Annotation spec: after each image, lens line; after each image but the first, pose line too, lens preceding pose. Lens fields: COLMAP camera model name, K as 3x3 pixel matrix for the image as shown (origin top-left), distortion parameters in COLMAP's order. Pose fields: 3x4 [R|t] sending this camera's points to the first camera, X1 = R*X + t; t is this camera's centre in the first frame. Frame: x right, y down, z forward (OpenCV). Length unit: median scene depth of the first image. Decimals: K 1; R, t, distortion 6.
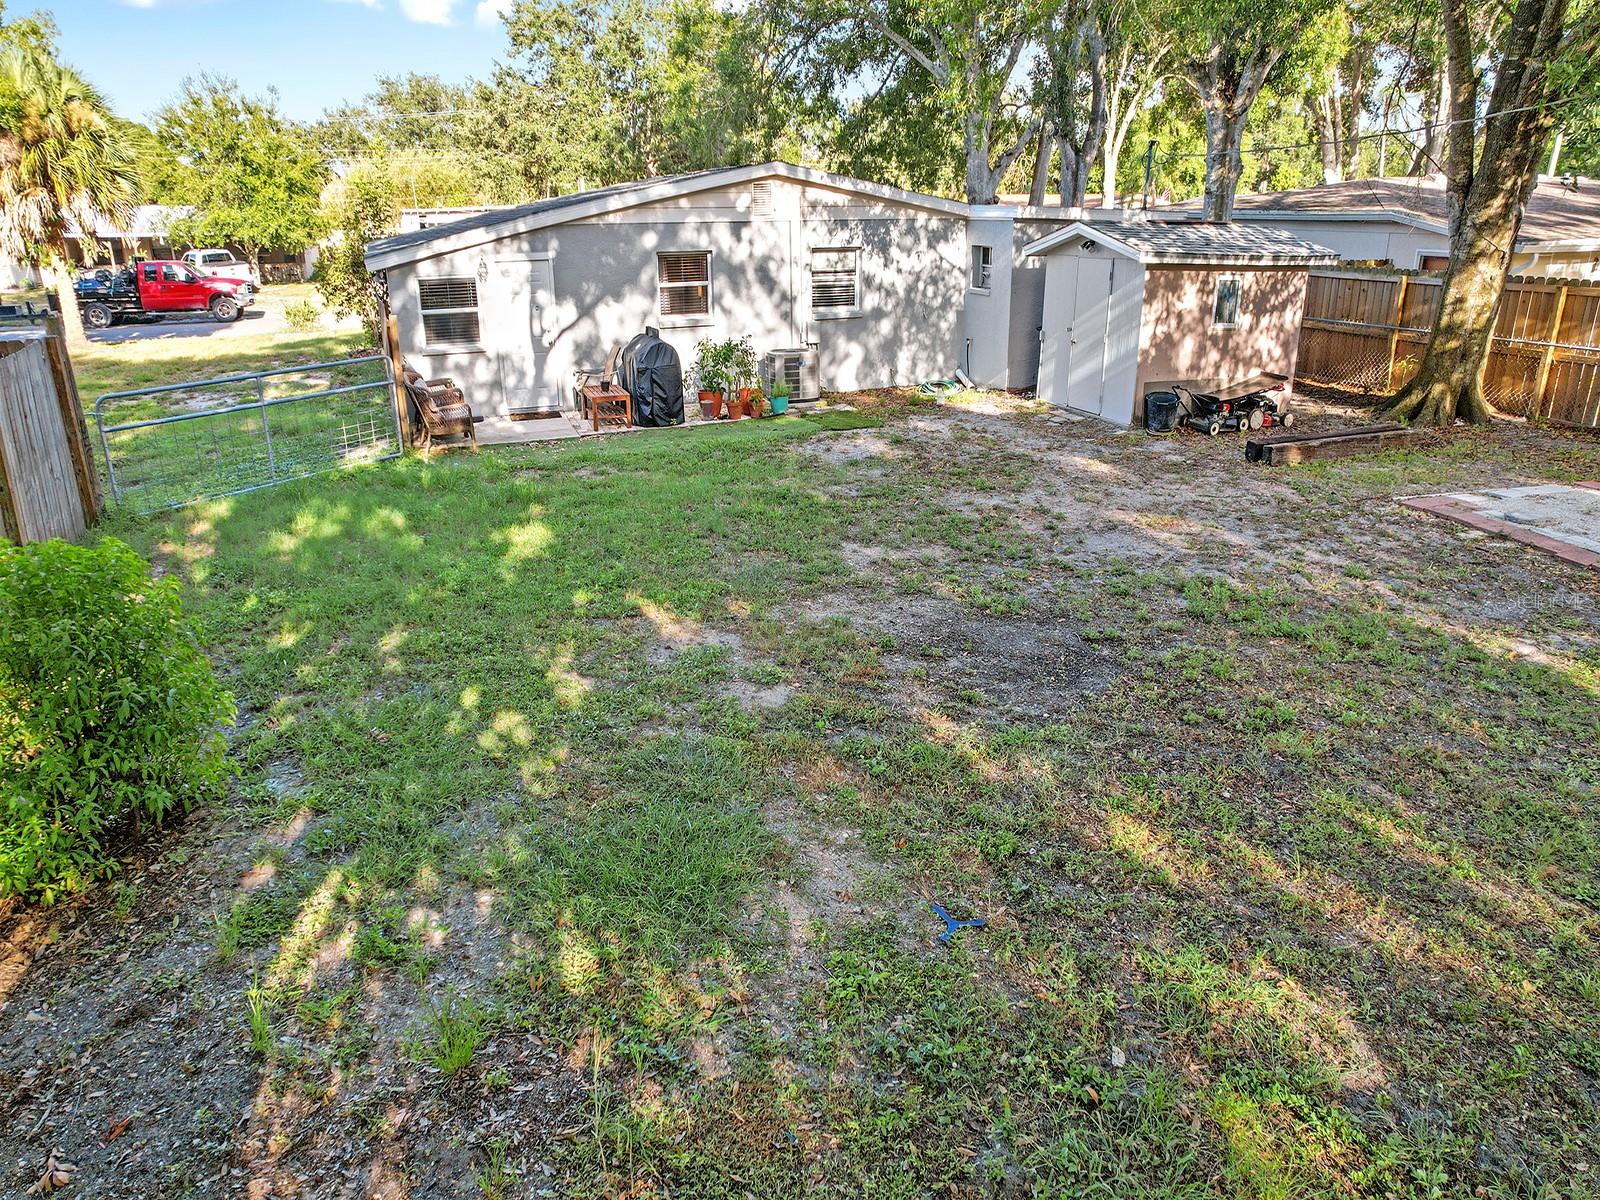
lens RADIAL K [[1072.6, 0, 884.2], [0, 1072.6, 504.0], [0, 0, 1]] dist [-0.179450, 0.151899]
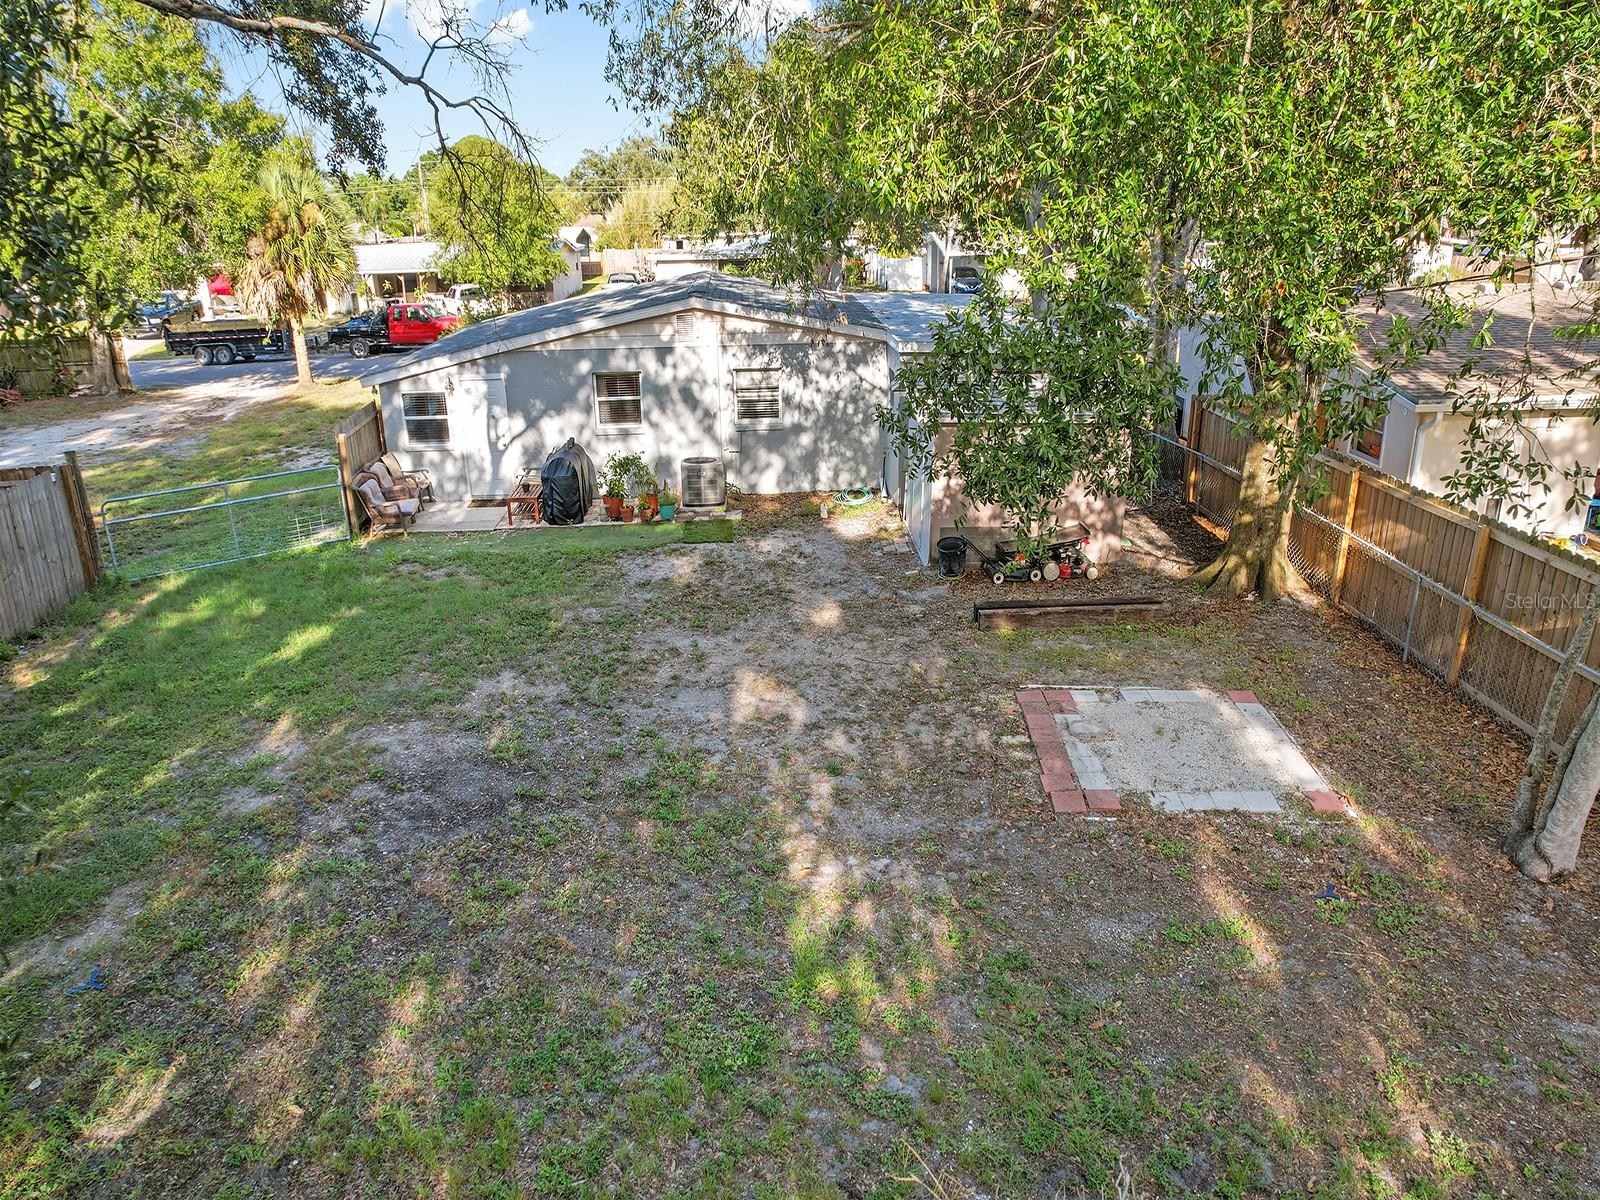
lens RADIAL K [[1058.3, 0, 796.6], [0, 1058.3, 538.3], [0, 0, 1]] dist [-0.034078, 0.002140]
pose [[0.937303, 0.089063, -0.336944, 0.422992], [-0.080799, 0.995987, 0.038499, -0.120767], [0.339021, -0.008861, 0.940737, -0.045046]]
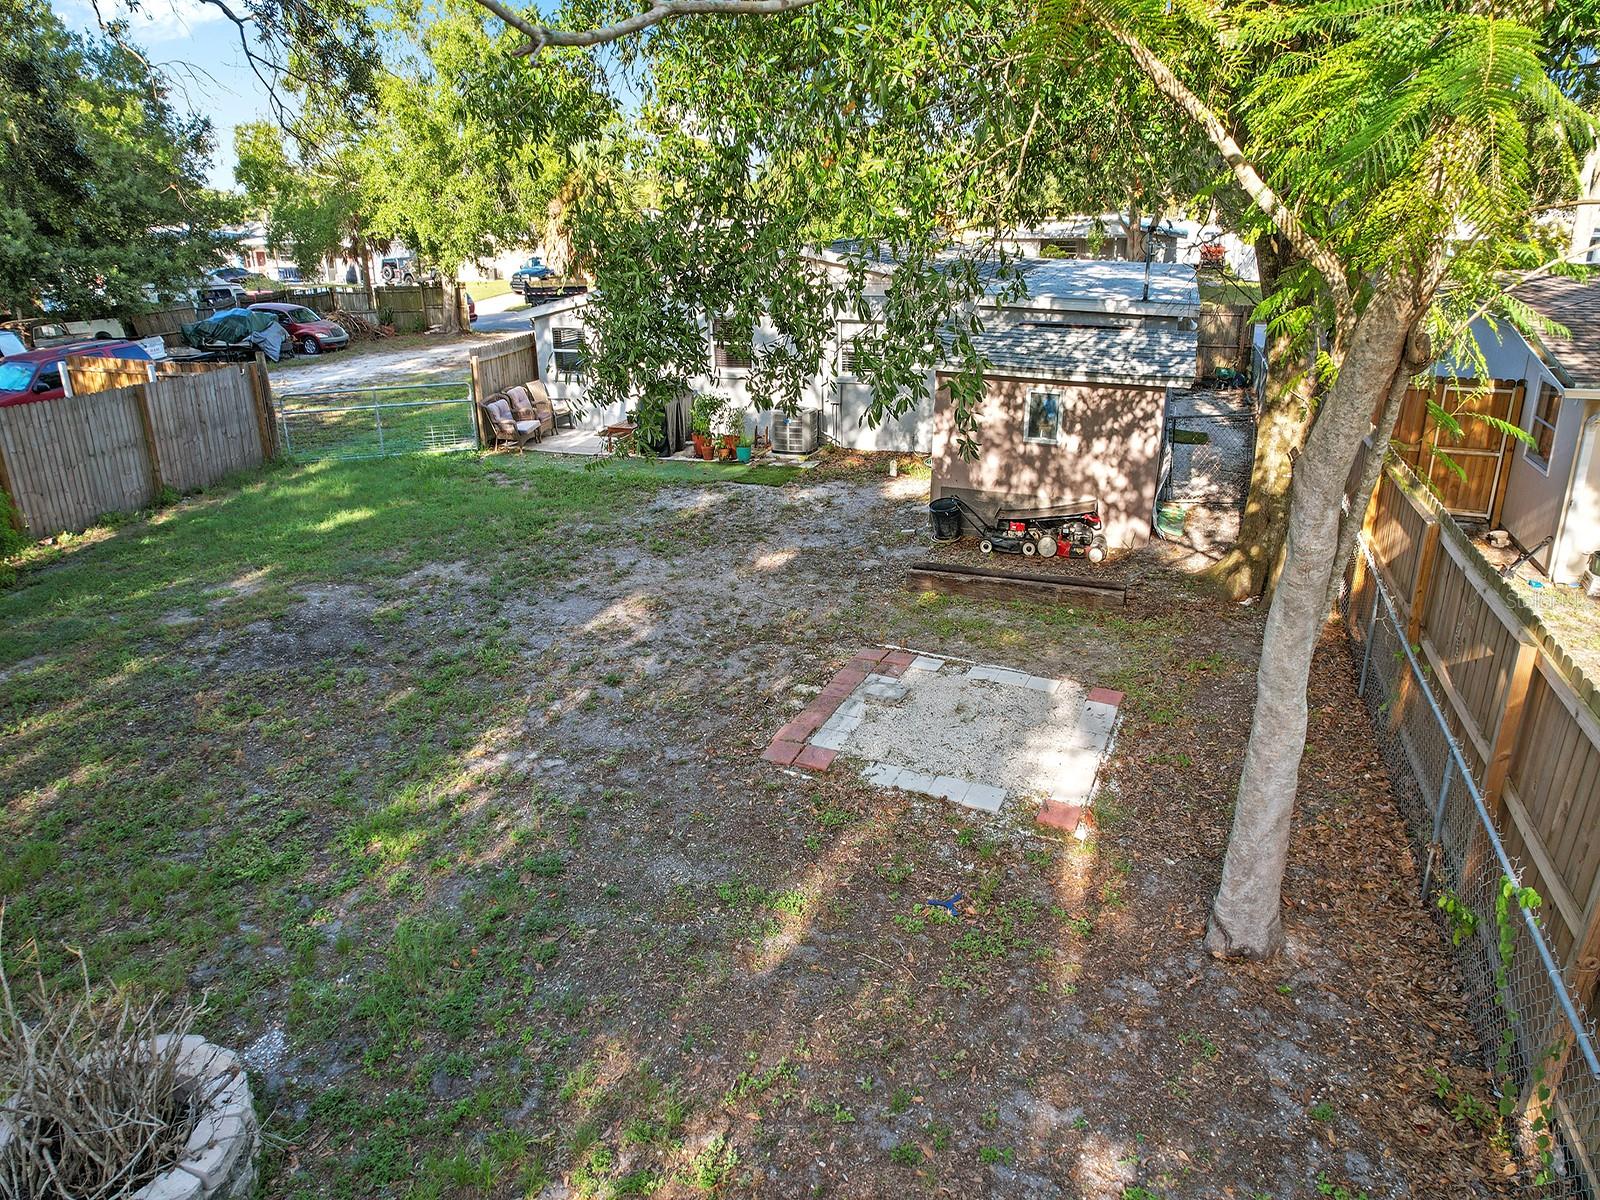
lens RADIAL K [[1039.4, 0, 800.6], [0, 1039.4, 534.6], [0, 0, 1]] dist [-0.053923, 0.000904]
pose [[0.735723, 0.197350, -0.647893, 0.701266], [-0.183195, 0.978934, 0.090156, -0.122130], [0.652037, 0.052361, 0.756377, 0.153916]]
